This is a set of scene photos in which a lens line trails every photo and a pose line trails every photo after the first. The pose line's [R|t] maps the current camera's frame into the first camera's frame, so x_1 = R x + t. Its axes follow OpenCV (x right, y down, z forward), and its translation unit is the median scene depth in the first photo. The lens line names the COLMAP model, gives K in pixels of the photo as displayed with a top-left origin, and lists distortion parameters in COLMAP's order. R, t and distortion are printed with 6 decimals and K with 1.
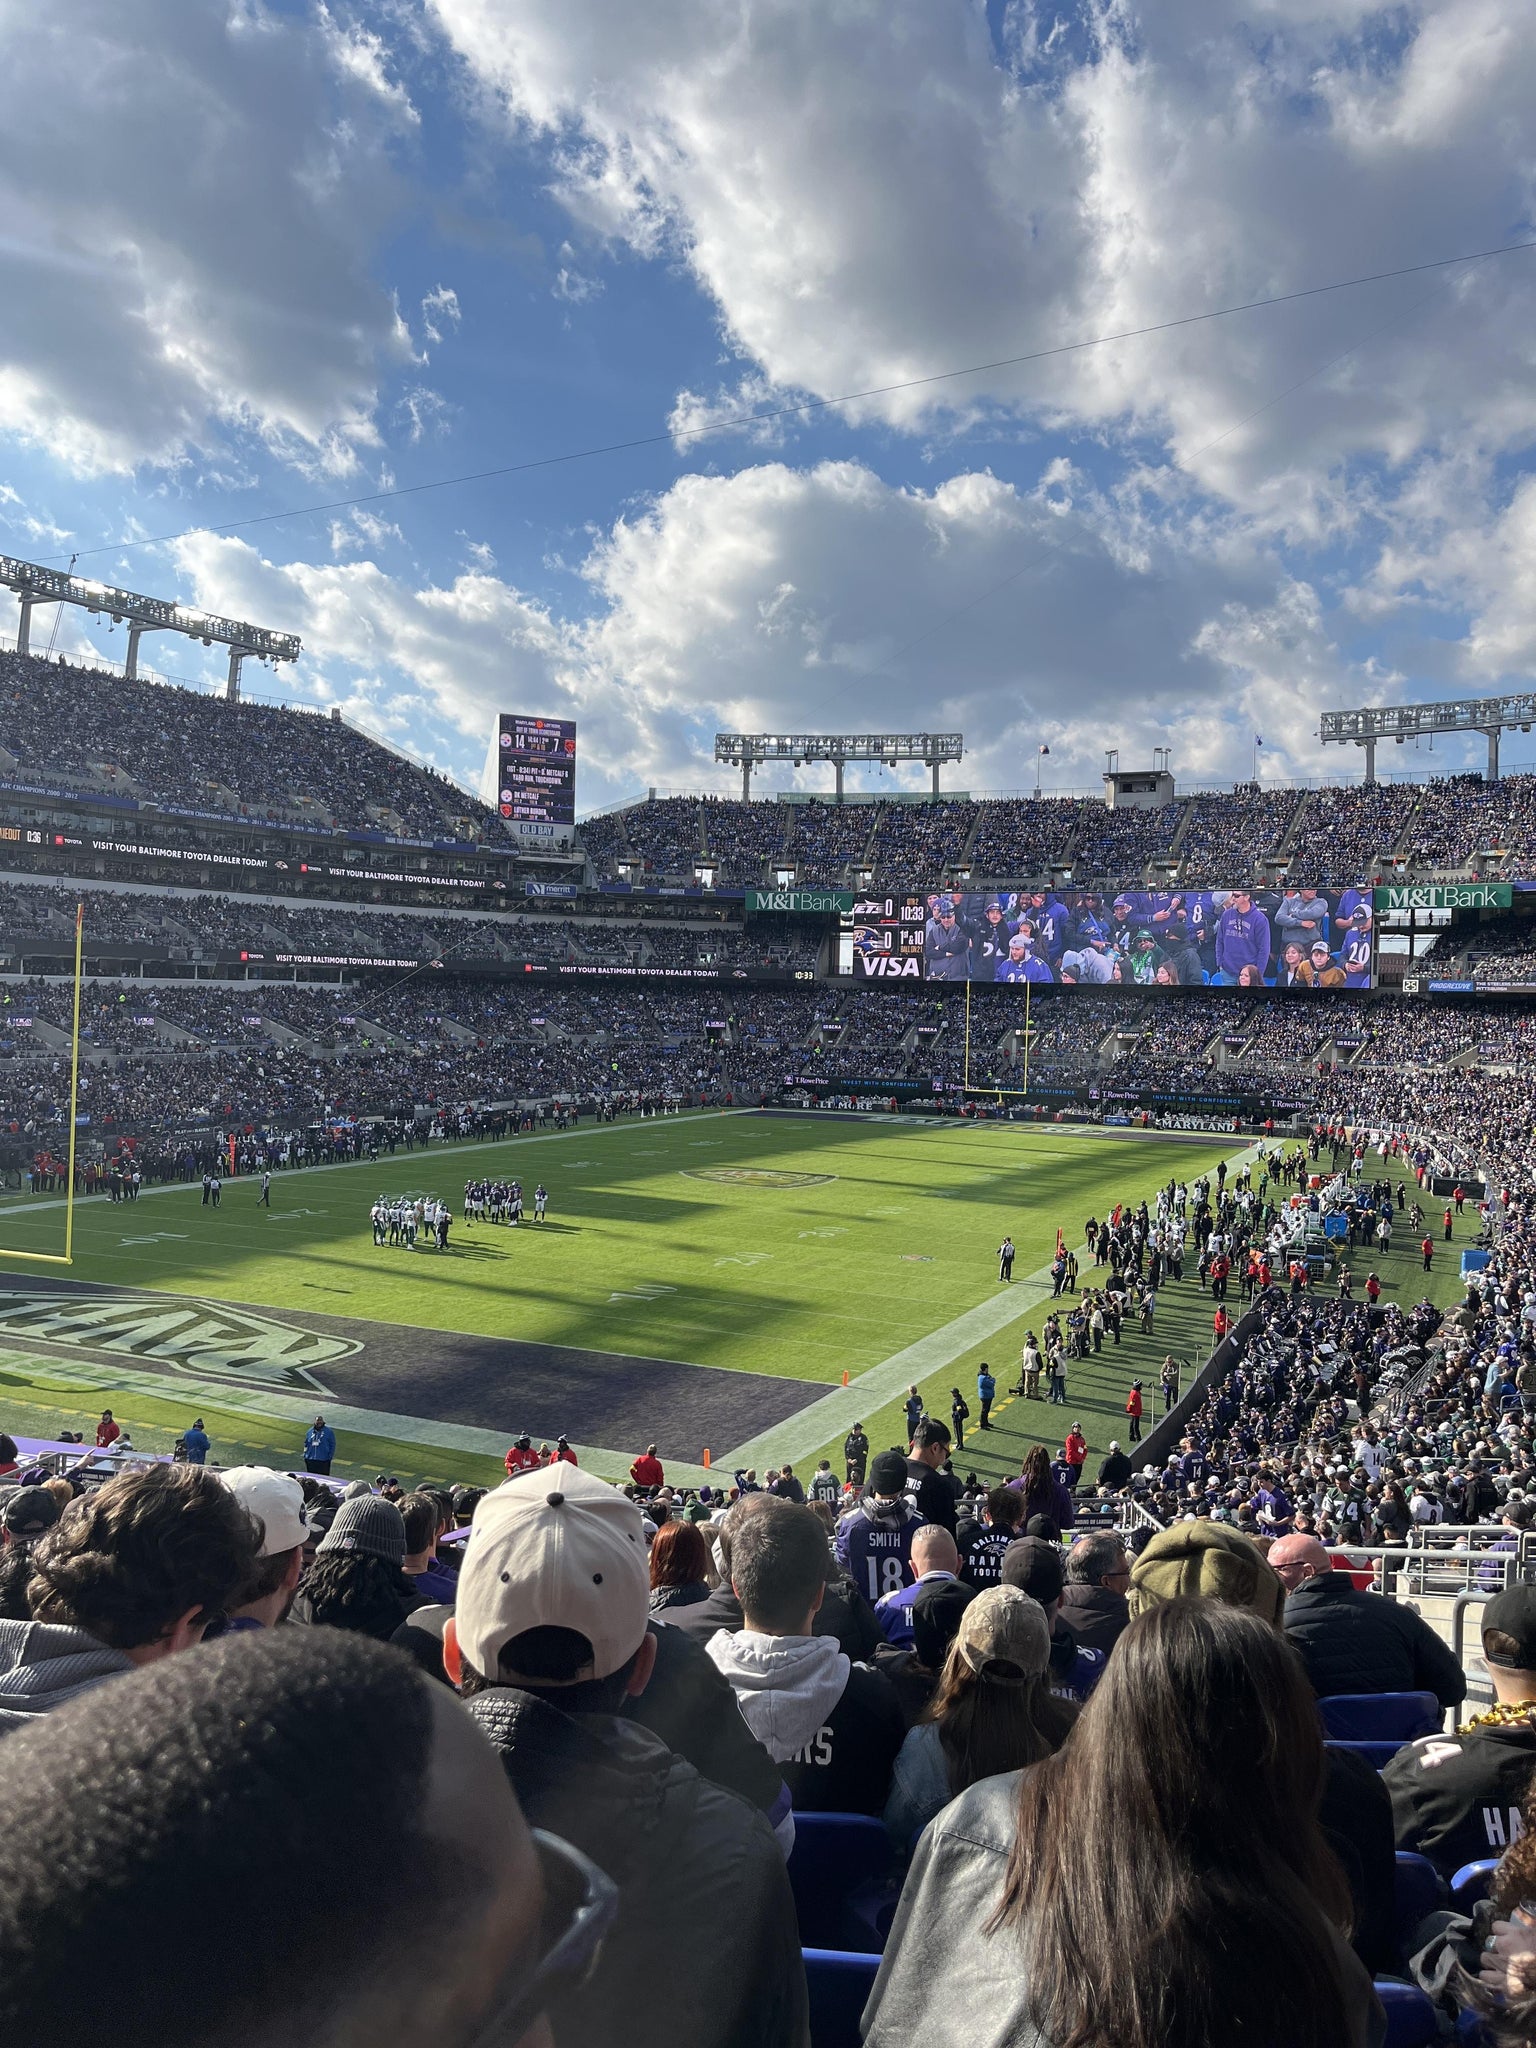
lens RADIAL K [[1612.6, 0, 768.0], [0, 1612.6, 1024.0], [0, 0, 1]] dist [0.043150, -0.008400]
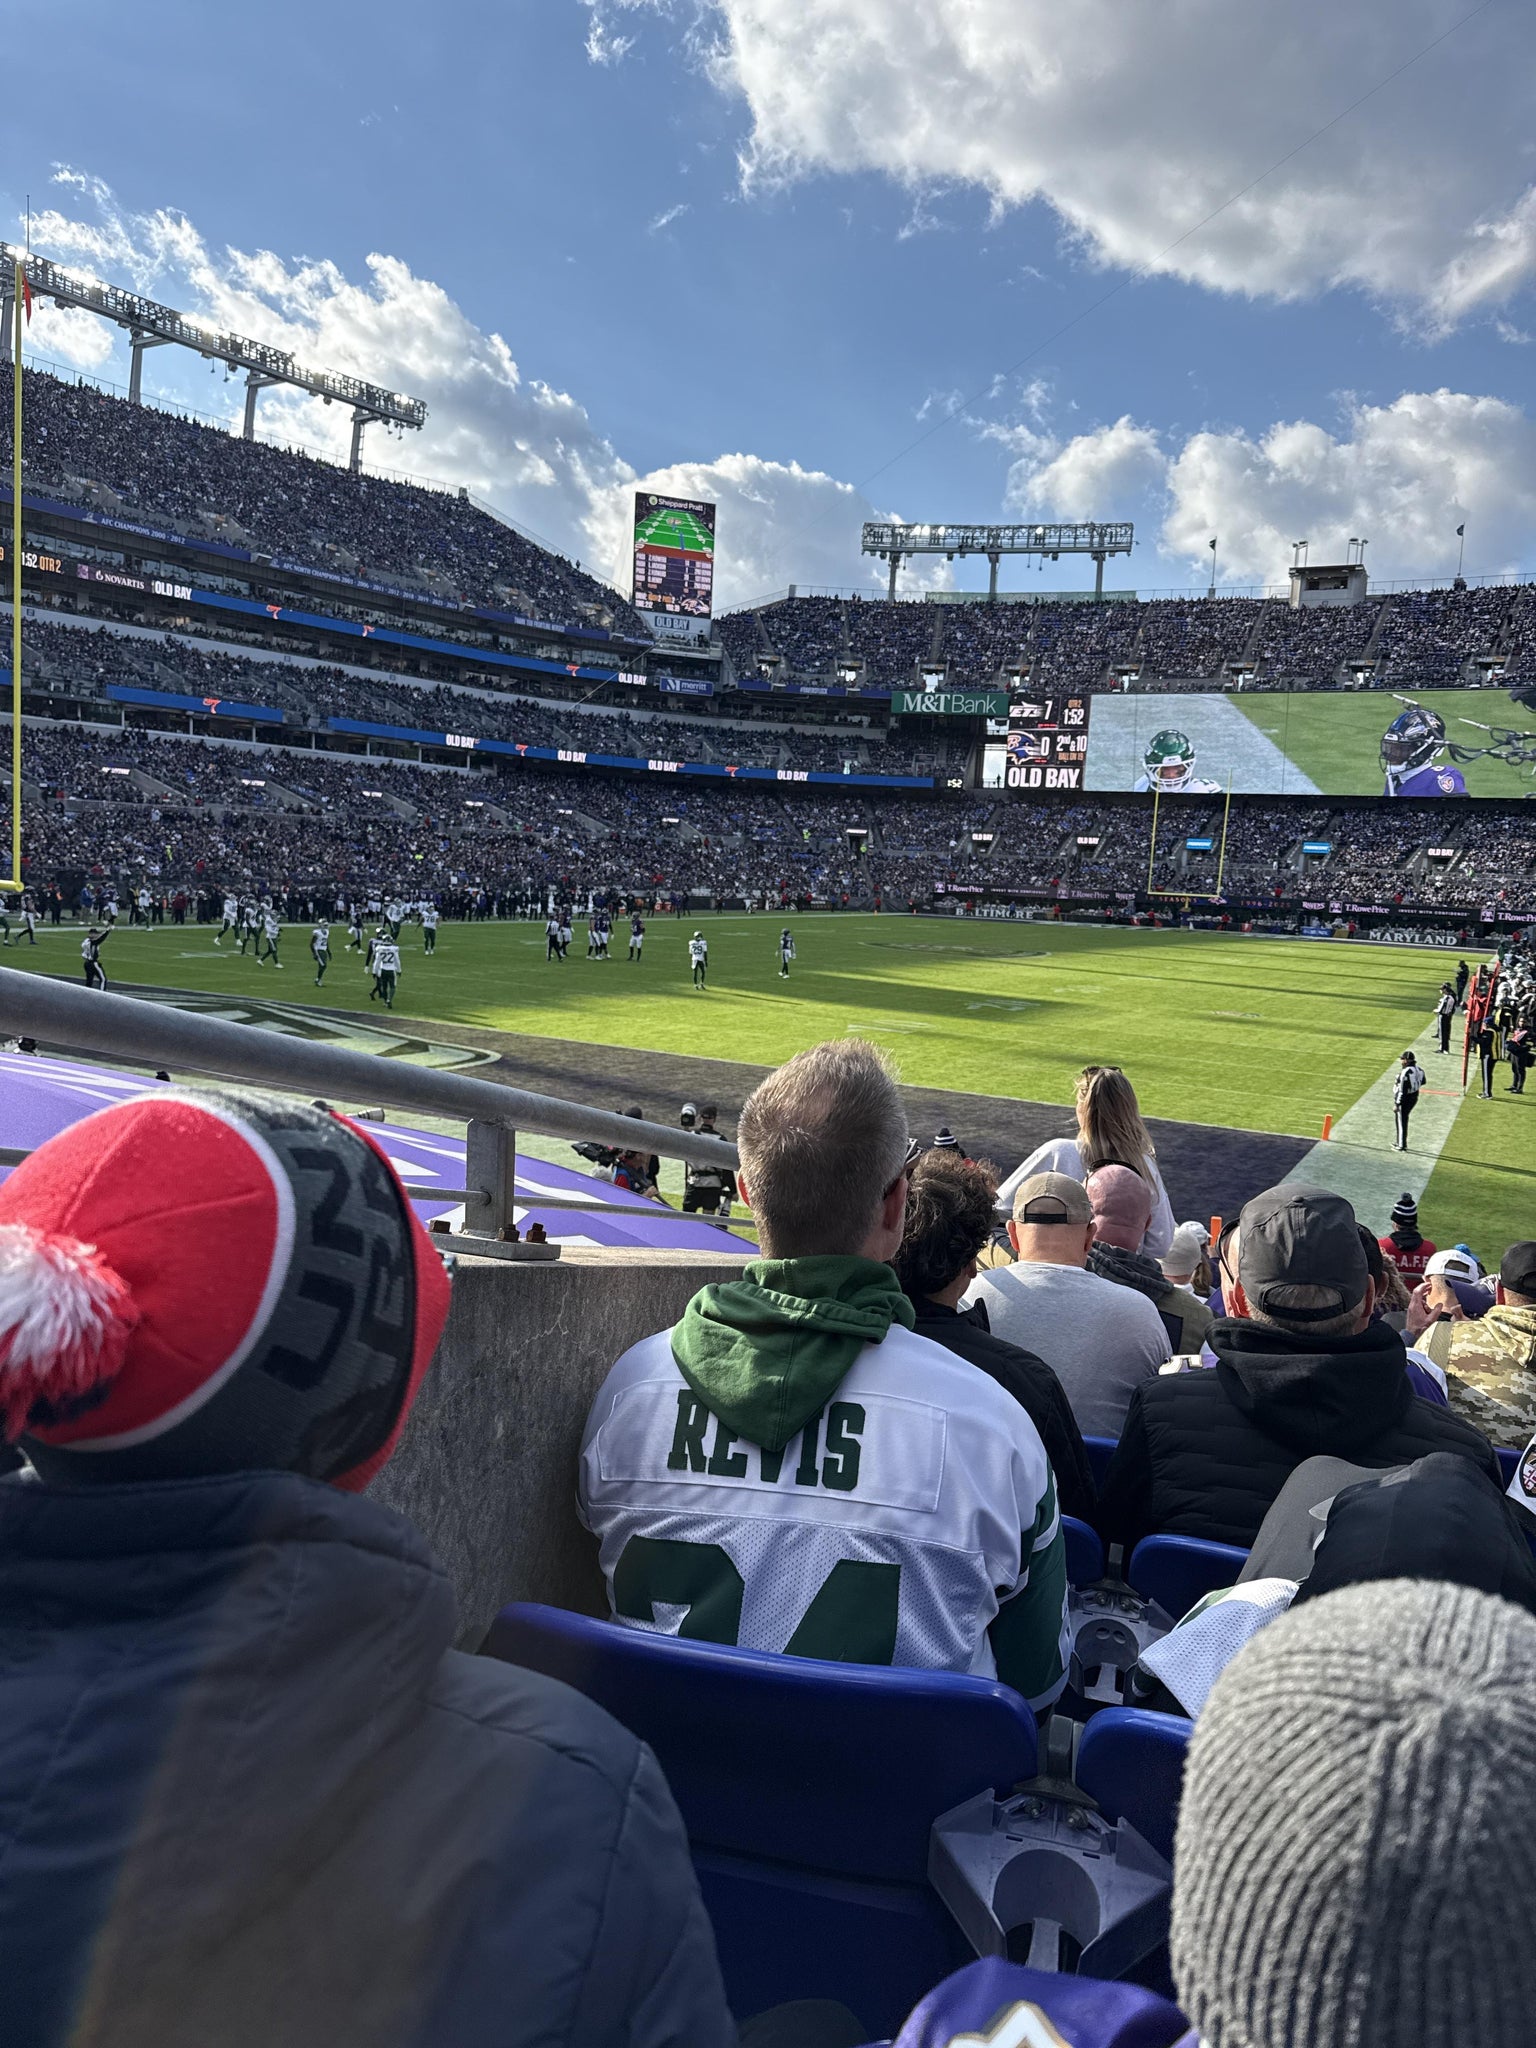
lens RADIAL K [[1482.2, 0, 771.2], [0, 1482.2, 1070.3], [0, 0, 1]] dist [0.095755, -0.172886]
pose [[0.997808, 0.035603, -0.055790, -0.028442], [-0.028450, 0.991857, 0.124139, 0.030924], [0.059756, -0.122279, 0.990695, 0.110431]]
